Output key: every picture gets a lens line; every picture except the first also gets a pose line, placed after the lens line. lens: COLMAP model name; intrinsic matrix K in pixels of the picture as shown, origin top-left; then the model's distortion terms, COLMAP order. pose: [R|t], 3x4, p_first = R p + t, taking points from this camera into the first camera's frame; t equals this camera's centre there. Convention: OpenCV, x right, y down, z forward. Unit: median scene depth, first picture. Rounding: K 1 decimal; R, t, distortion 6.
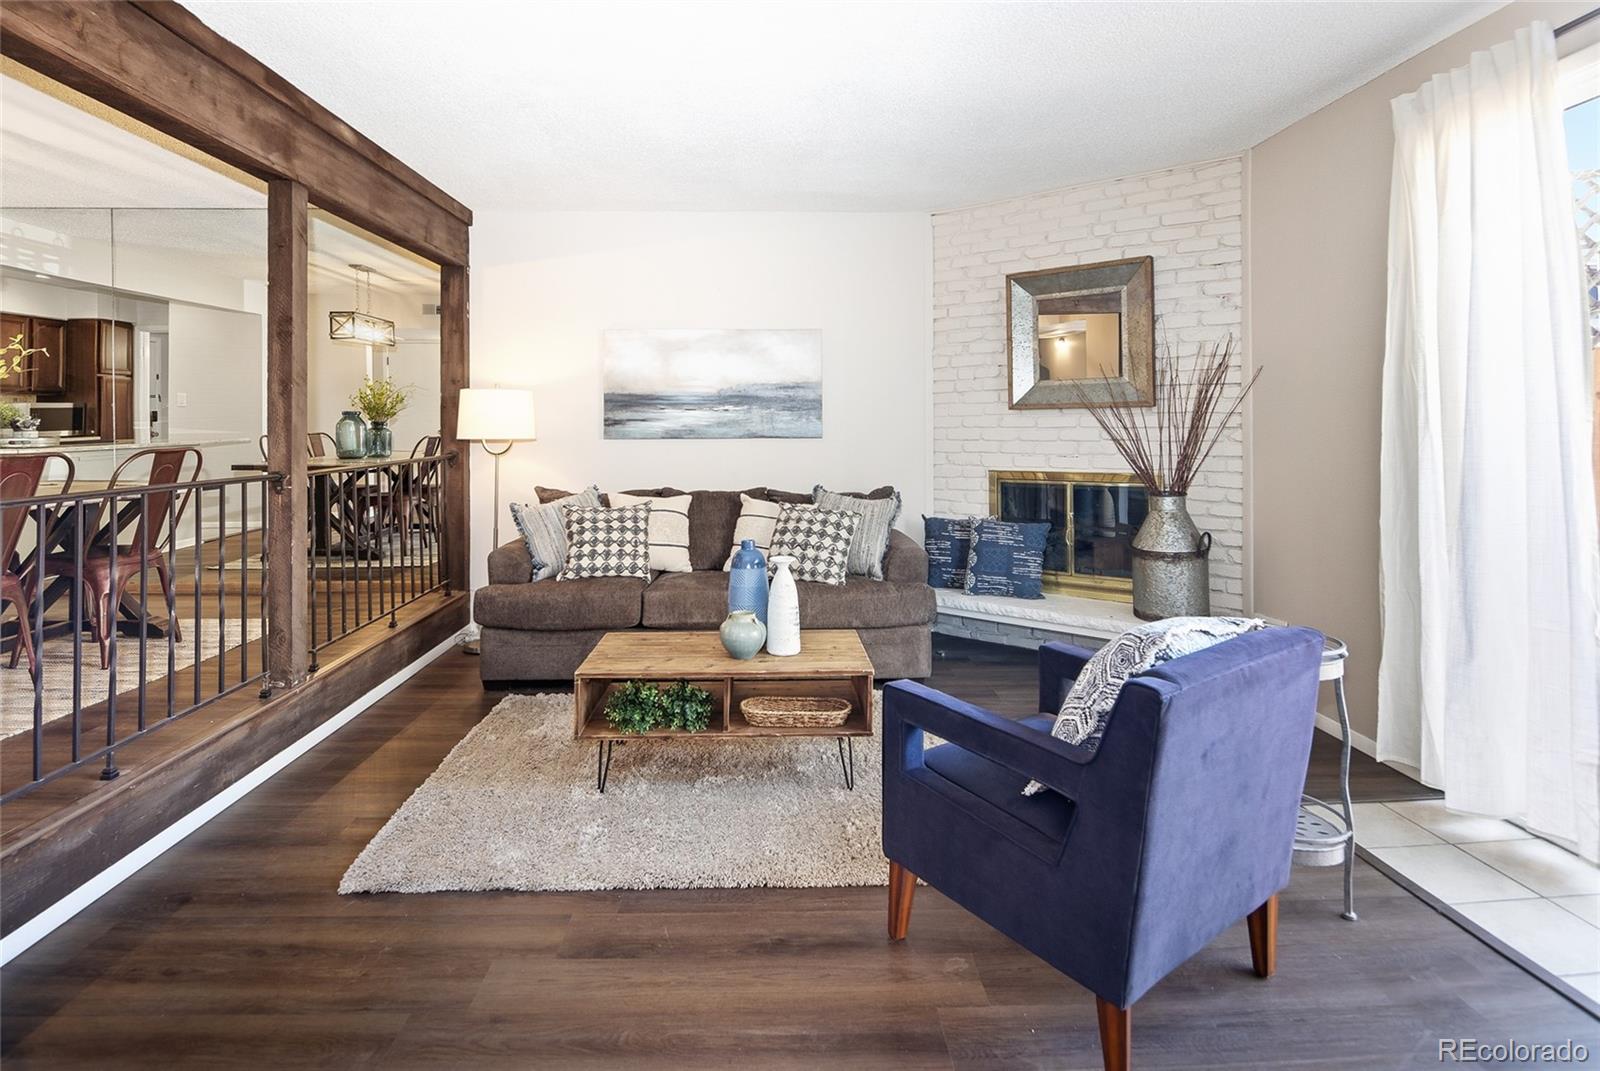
lens RADIAL K [[778.8, 0, 778.4], [0, 778.8, 408.4], [0, 0, 1]] dist [-0.013027, -0.000507]
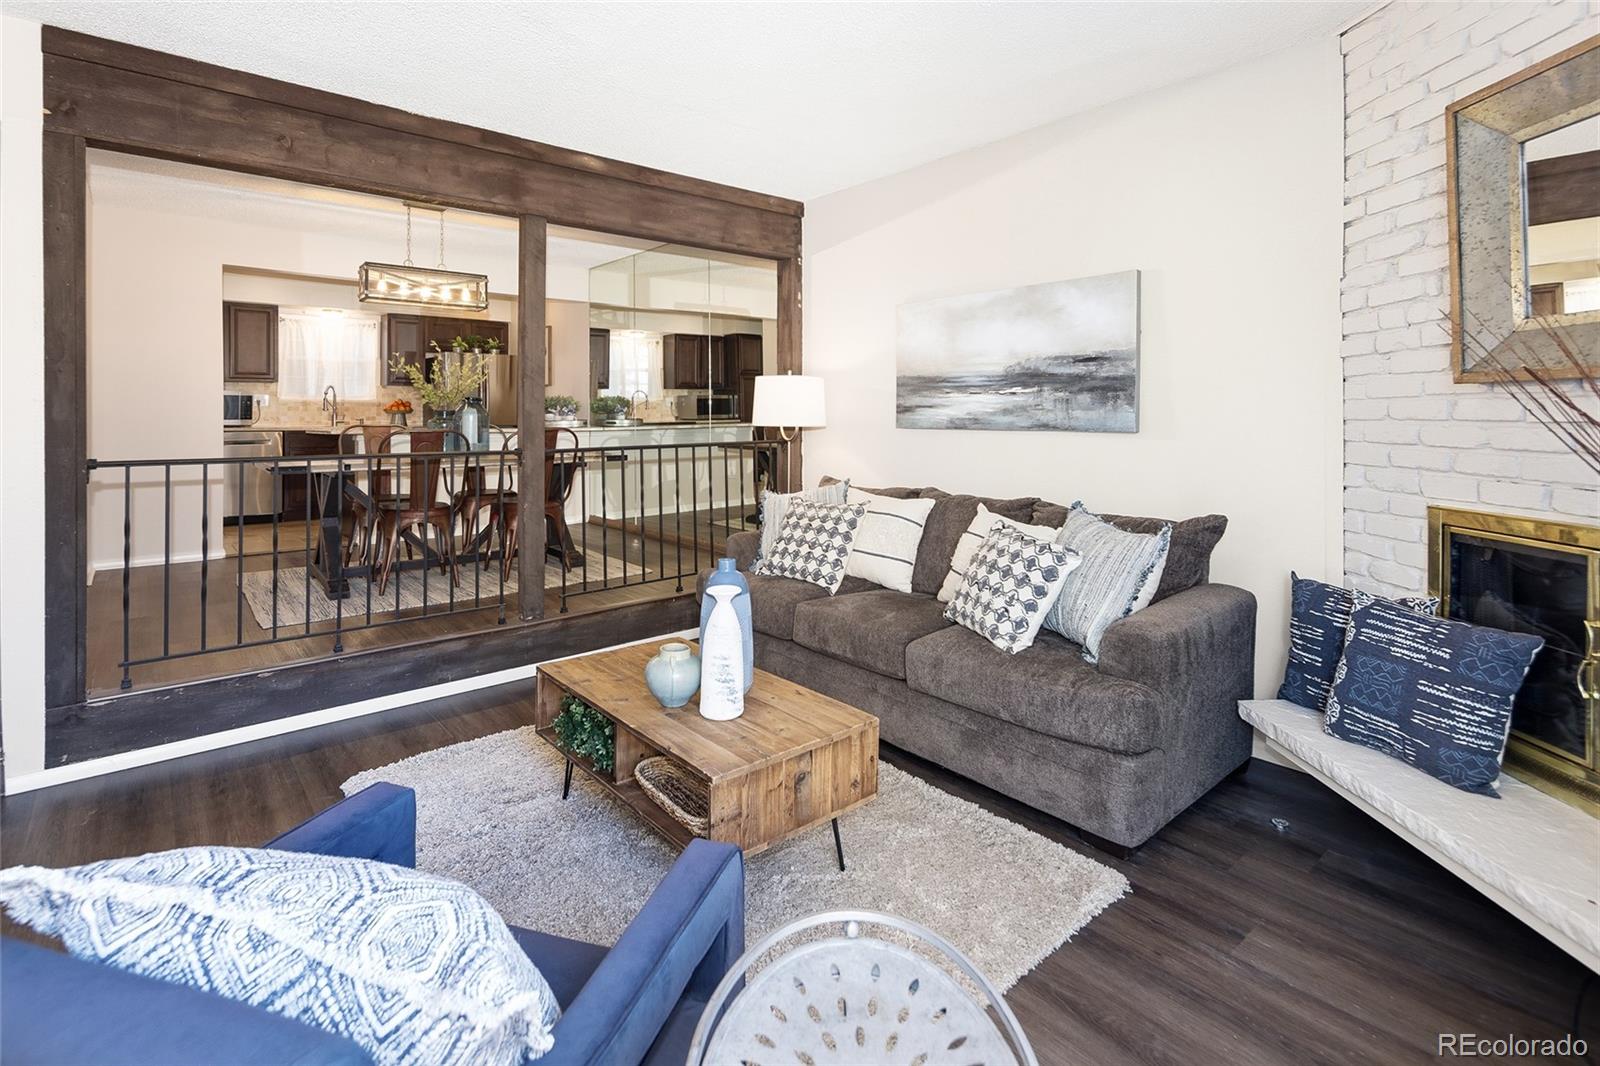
lens RADIAL K [[761.1, 0, 781.9], [0, 761.1, 412.4], [0, 0, 1]] dist [0.000939, -0.001328]
pose [[0.629765, 0.004478, -0.776773, 0.424031], [0.013377, 0.999773, 0.016609, 0.006001], [0.776670, -0.020850, 0.629562, 0.399495]]
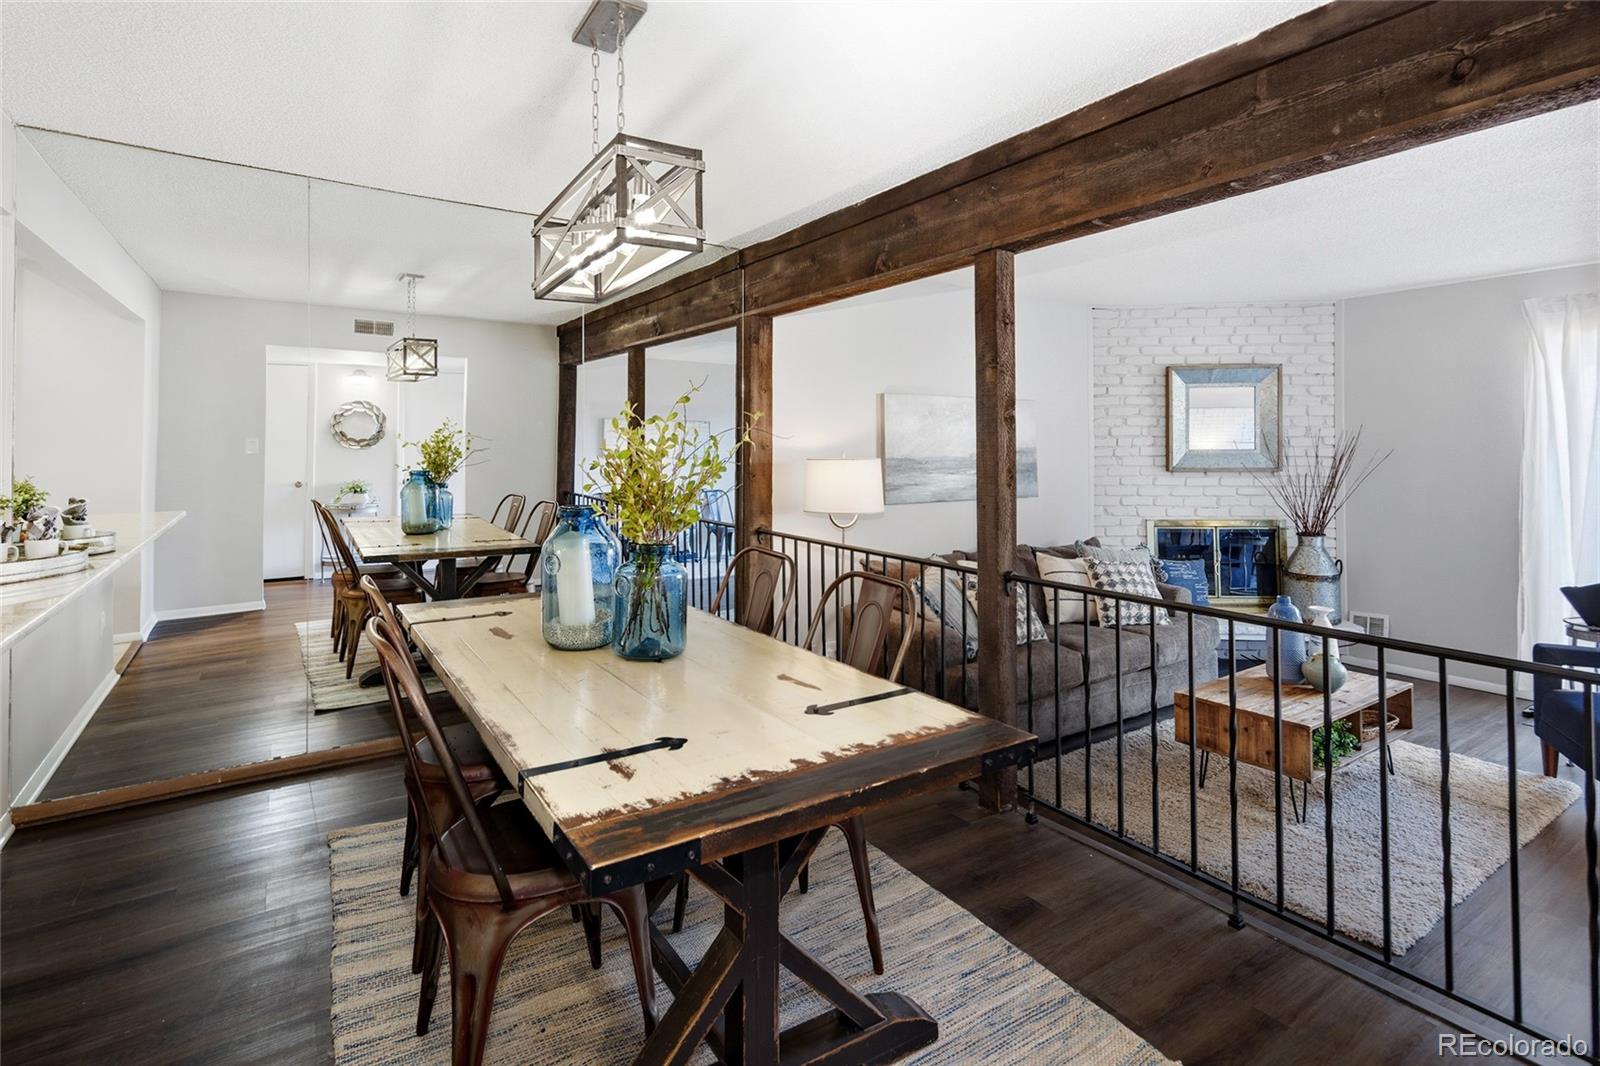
lens RADIAL K [[766.4, 0, 795.0], [0, 766.4, 431.1], [0, 0, 1]] dist [-0.000245, -0.000246]
pose [[0.848290, 0.016125, 0.529286, -0.942200], [-0.013345, 0.999870, -0.009072, -0.048755], [-0.529363, 0.000633, 0.848395, 0.274472]]
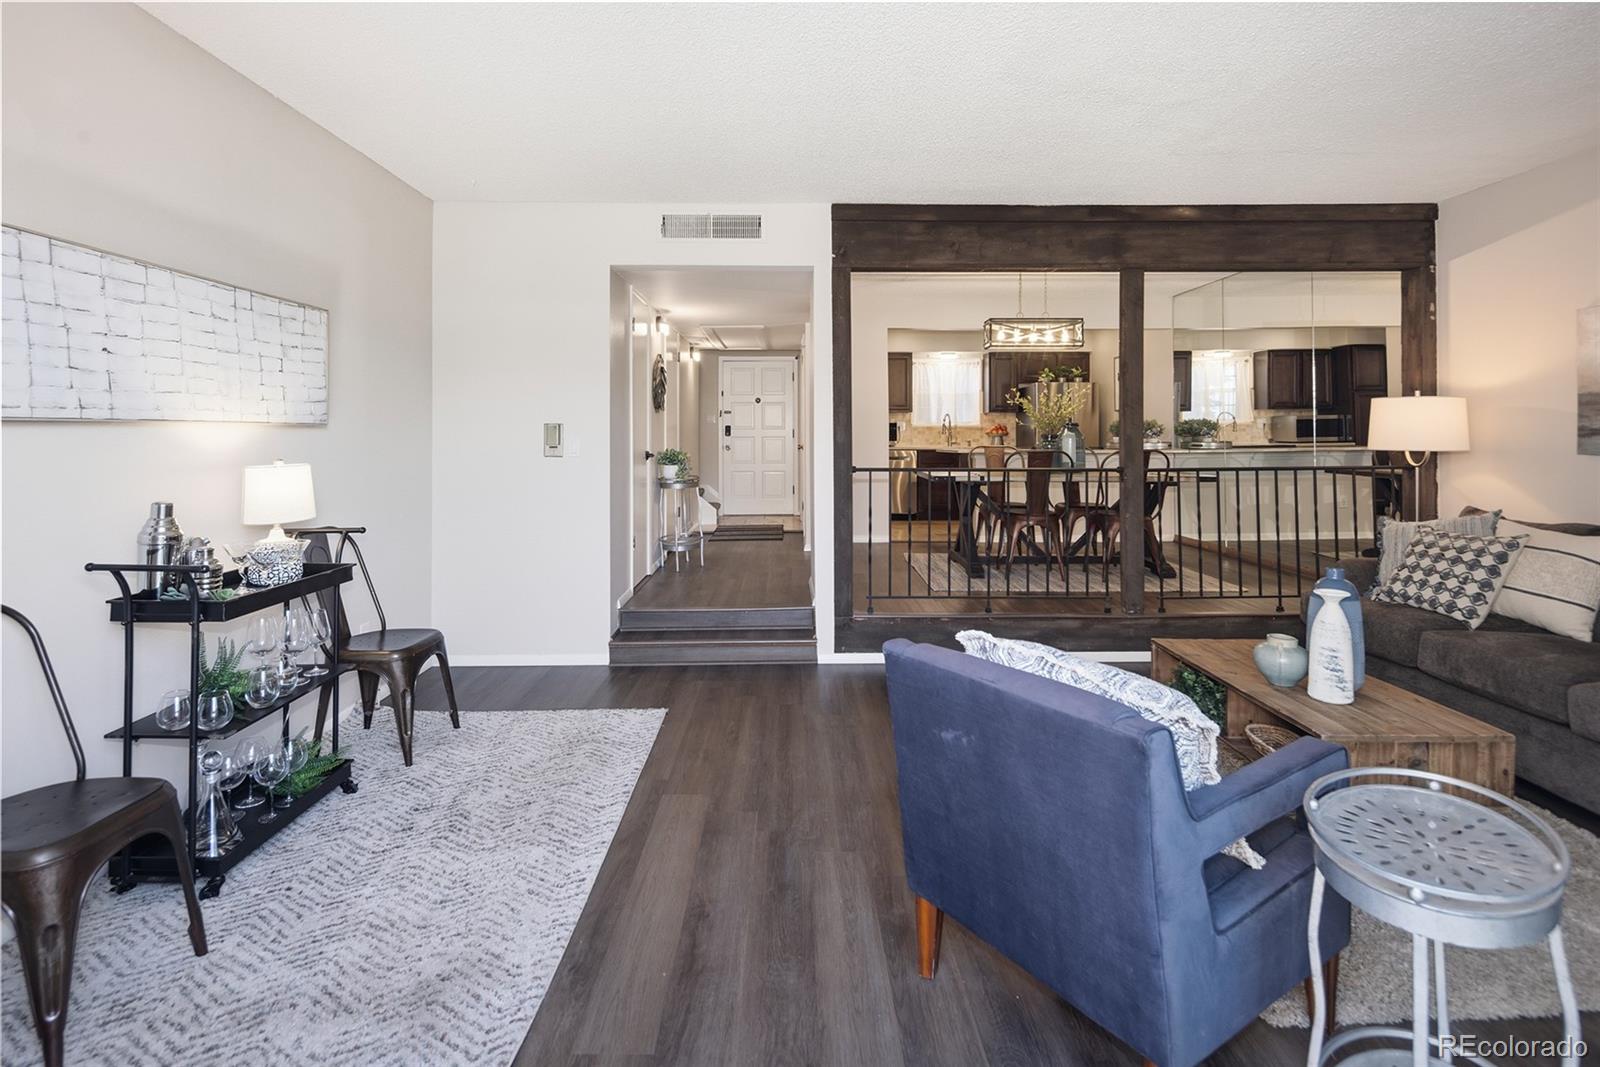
lens RADIAL K [[756.4, 0, 802.9], [0, 756.4, 431.1], [0, 0, 1]] dist [-0.000553, -0.001391]
pose [[-0.006081, -0.000077, -0.999982, 0.588807], [0.023699, 0.999719, -0.000221, -0.001086], [0.999701, -0.023700, -0.006077, 0.286856]]
